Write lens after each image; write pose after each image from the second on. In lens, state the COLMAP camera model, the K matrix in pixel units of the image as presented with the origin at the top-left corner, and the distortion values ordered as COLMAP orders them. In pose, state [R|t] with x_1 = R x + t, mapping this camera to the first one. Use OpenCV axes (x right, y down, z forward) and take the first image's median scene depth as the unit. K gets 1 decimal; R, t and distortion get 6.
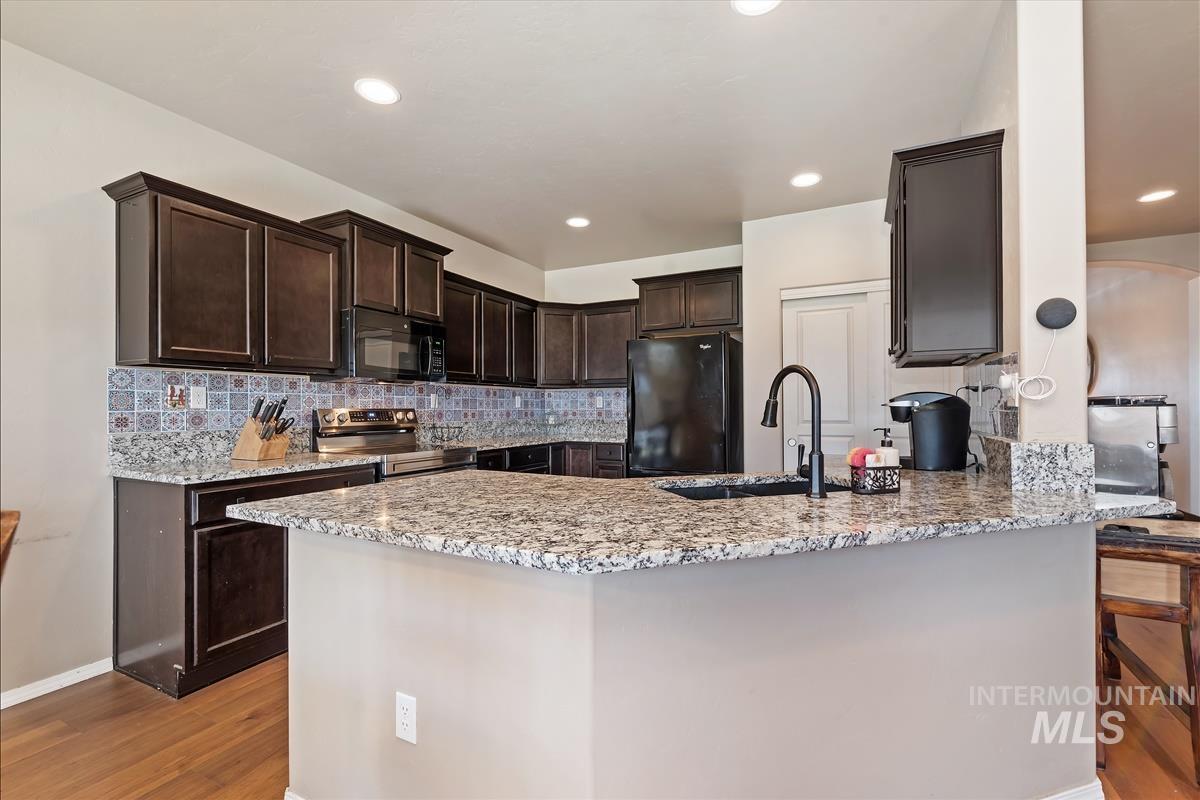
lens RADIAL K [[515.7, 0, 603.5], [0, 515.7, 401.8], [0, 0, 1]] dist [0.002176, 0.000333]
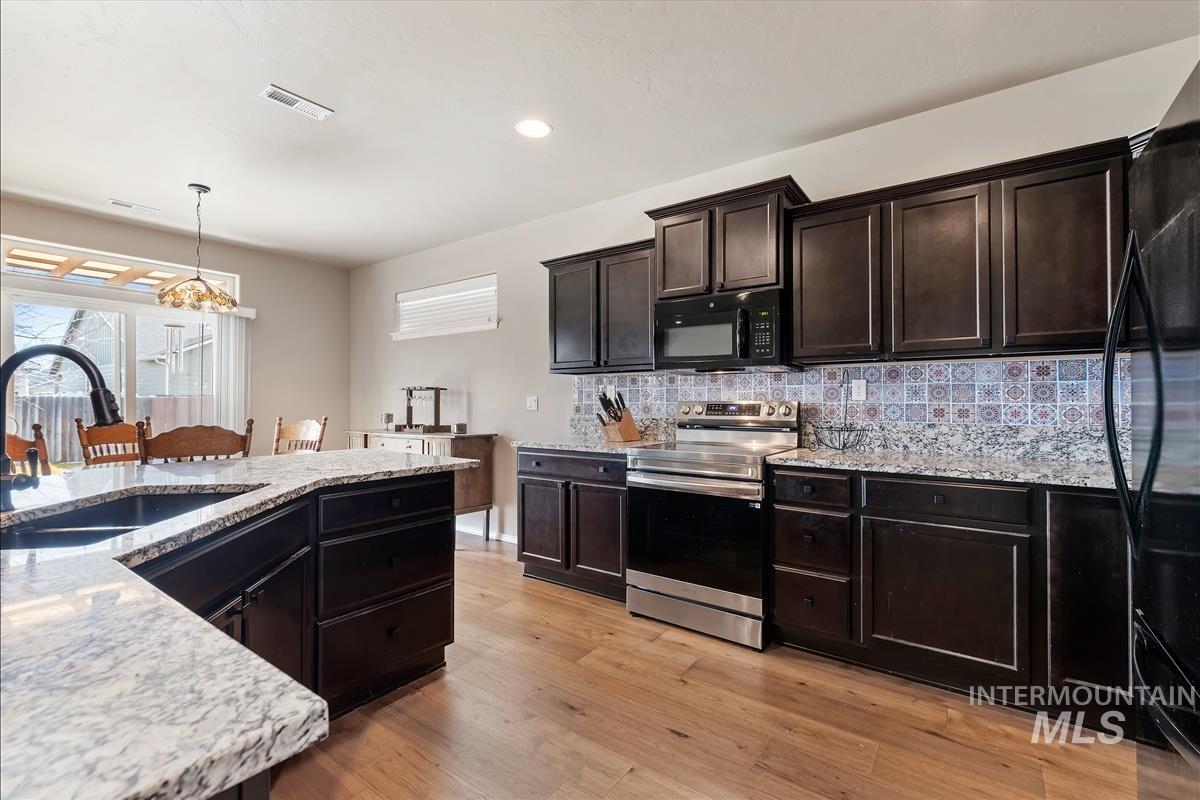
lens RADIAL K [[515.7, 0, 609.3], [0, 515.7, 405.4], [0, 0, 1]] dist [0.002176, 0.000333]
pose [[-0.145886, 0.009887, -0.989252, 0.365175], [0.012838, 0.999885, 0.008100, 0.008287], [0.989218, -0.011519, -0.145997, 0.716832]]
